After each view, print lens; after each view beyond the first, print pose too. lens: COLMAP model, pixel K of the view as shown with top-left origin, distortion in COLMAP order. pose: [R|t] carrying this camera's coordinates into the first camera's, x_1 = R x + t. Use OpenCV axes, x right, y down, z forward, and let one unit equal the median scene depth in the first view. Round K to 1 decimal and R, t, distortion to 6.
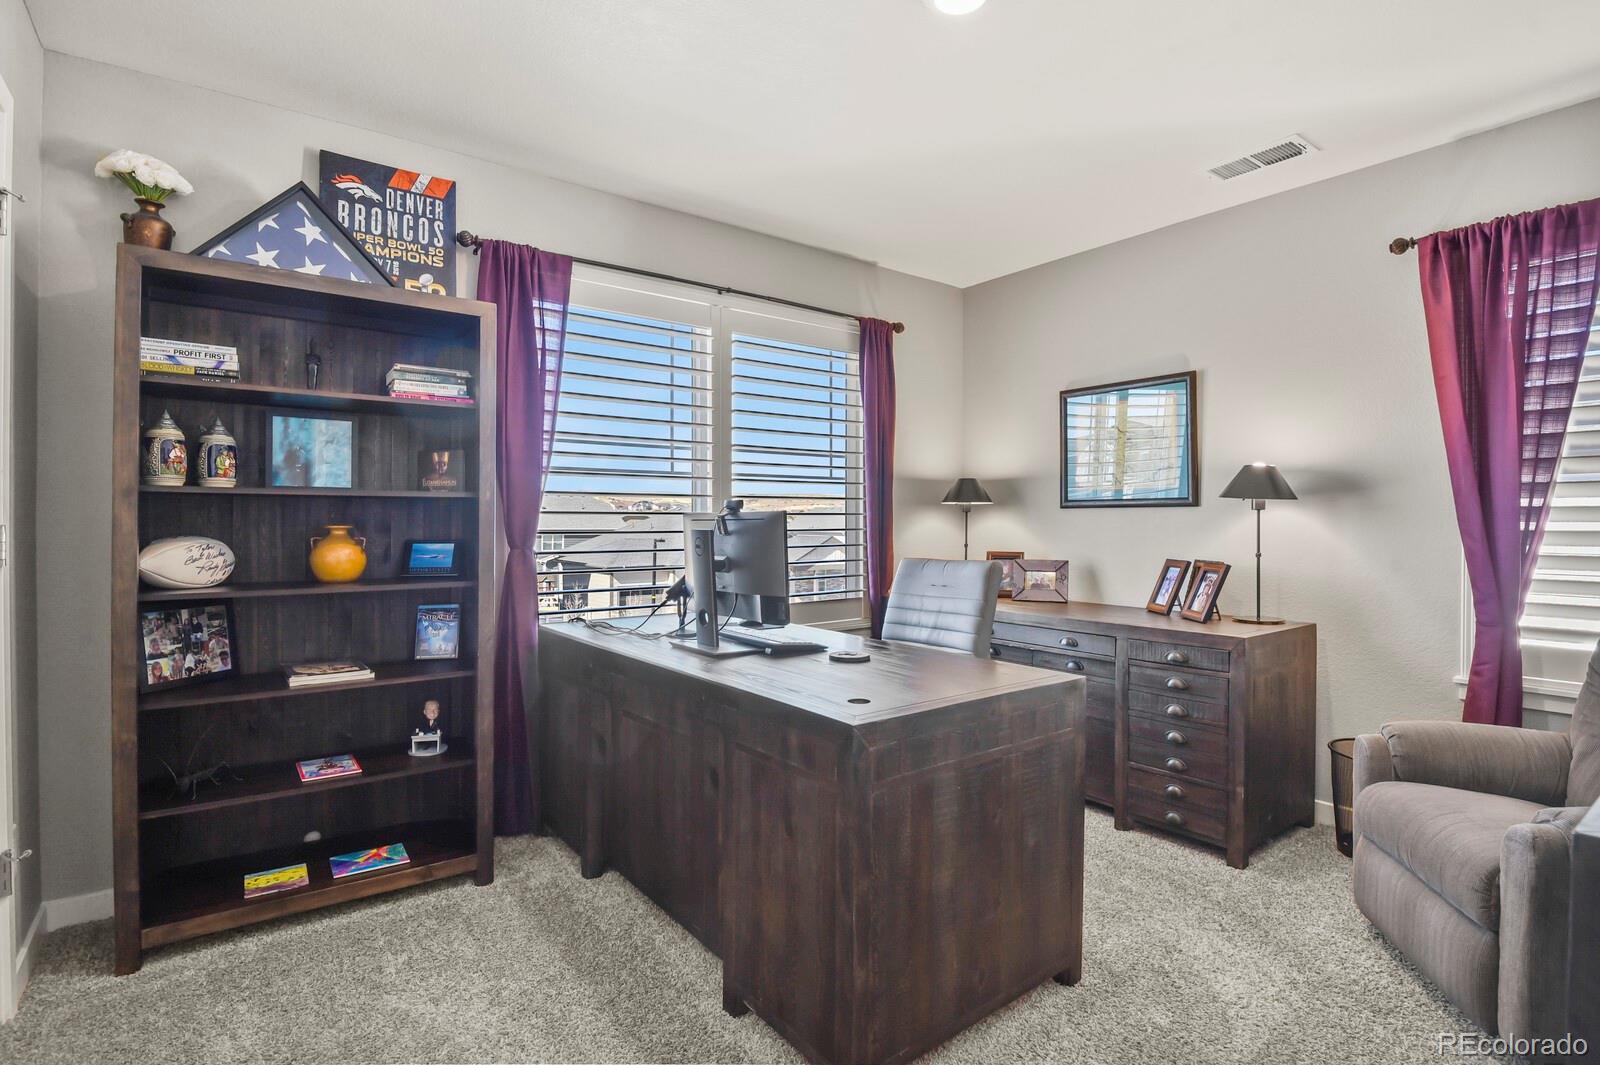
lens RADIAL K [[781.5, 0, 801.3], [0, 781.5, 524.6], [0, 0, 1]] dist [-0.015951, -0.004357]
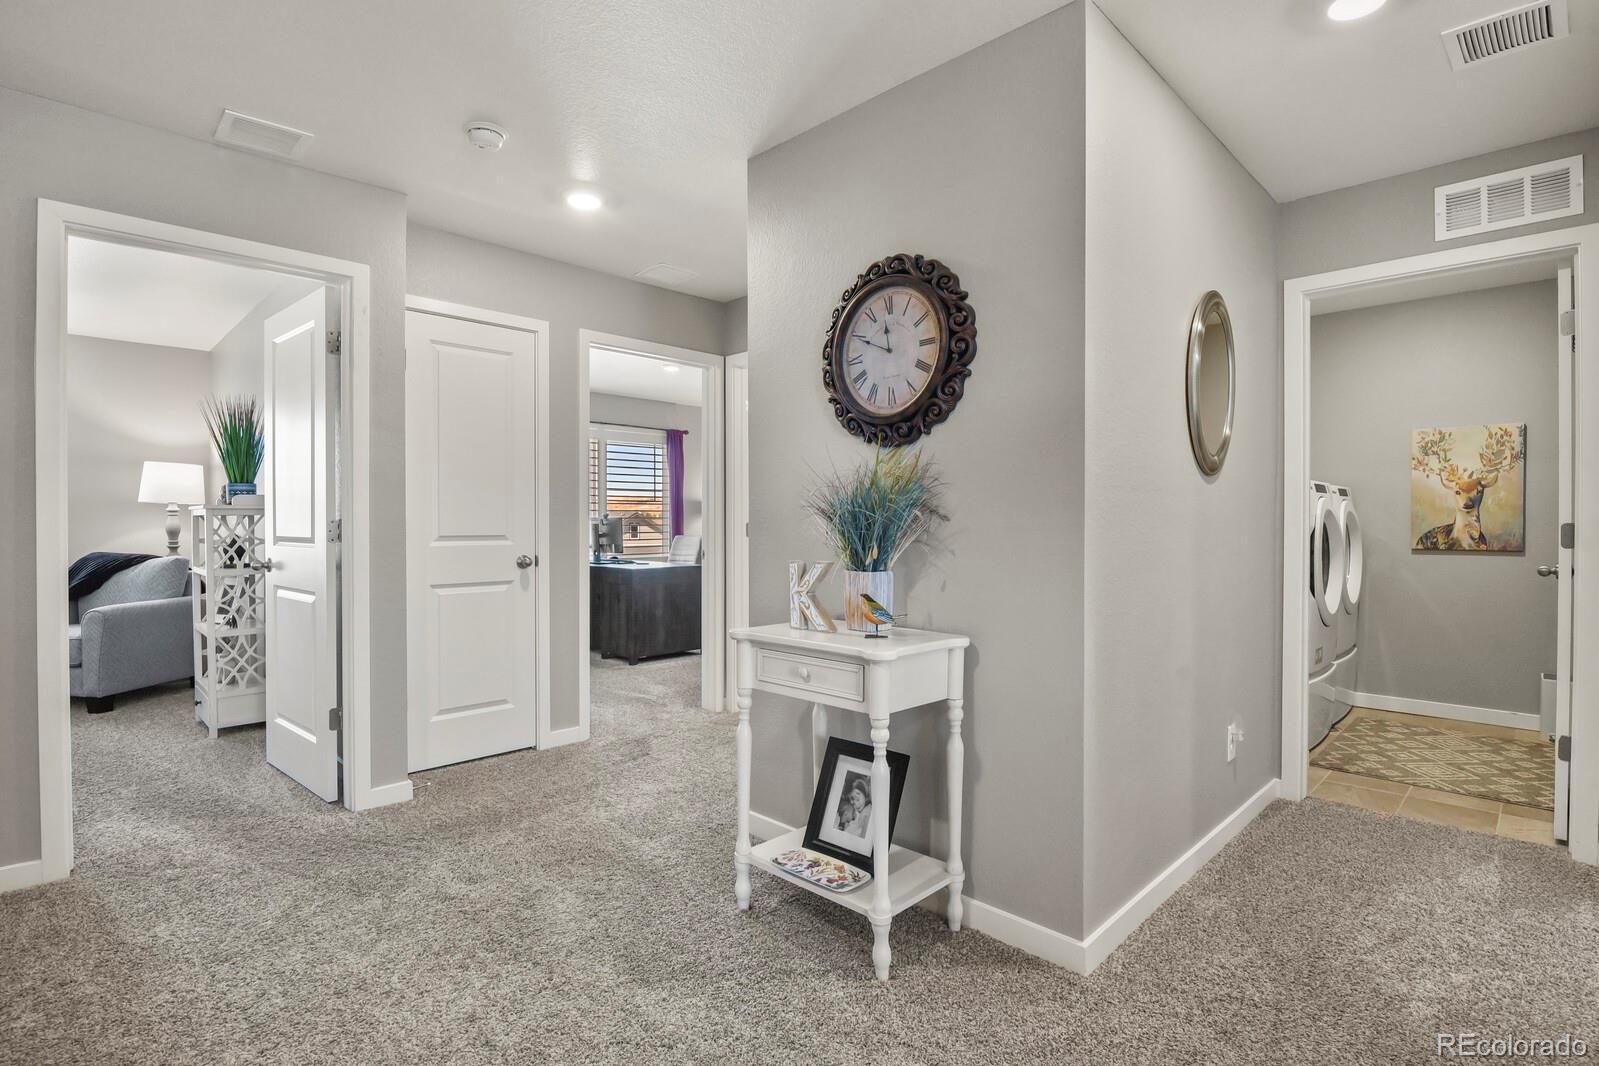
lens RADIAL K [[781.0, 0, 796.9], [0, 781.0, 536.2], [0, 0, 1]] dist [-0.015951, -0.004357]
pose [[0.991506, -0.002325, 0.130042, 0.240907], [0.000741, 0.999925, 0.012224, 0.017998], [-0.130060, -0.012024, 0.991433, -1.974754]]
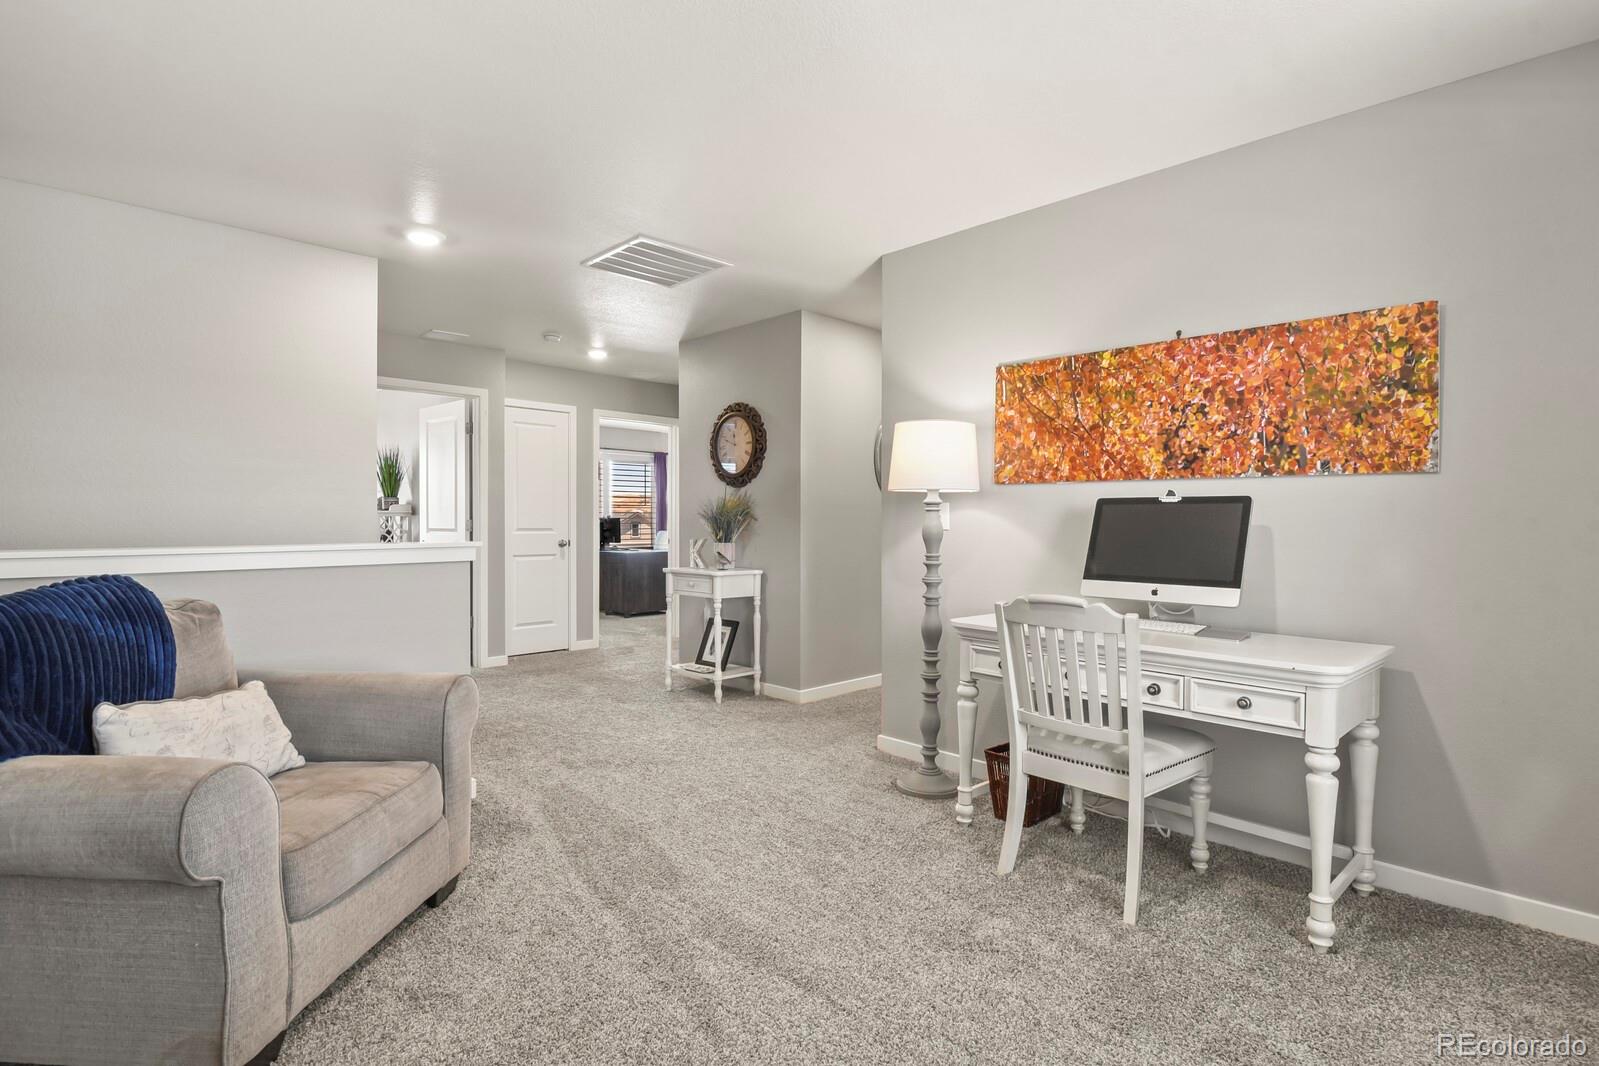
lens RADIAL K [[781.0, 0, 796.7], [0, 781.0, 528.9], [0, 0, 1]] dist [-0.015951, -0.004357]
pose [[0.991971, 0.000267, 0.126468, 0.375767], [-0.000820, 0.999990, 0.004317, 0.024504], [-0.126466, -0.004386, 0.991961, -3.205676]]
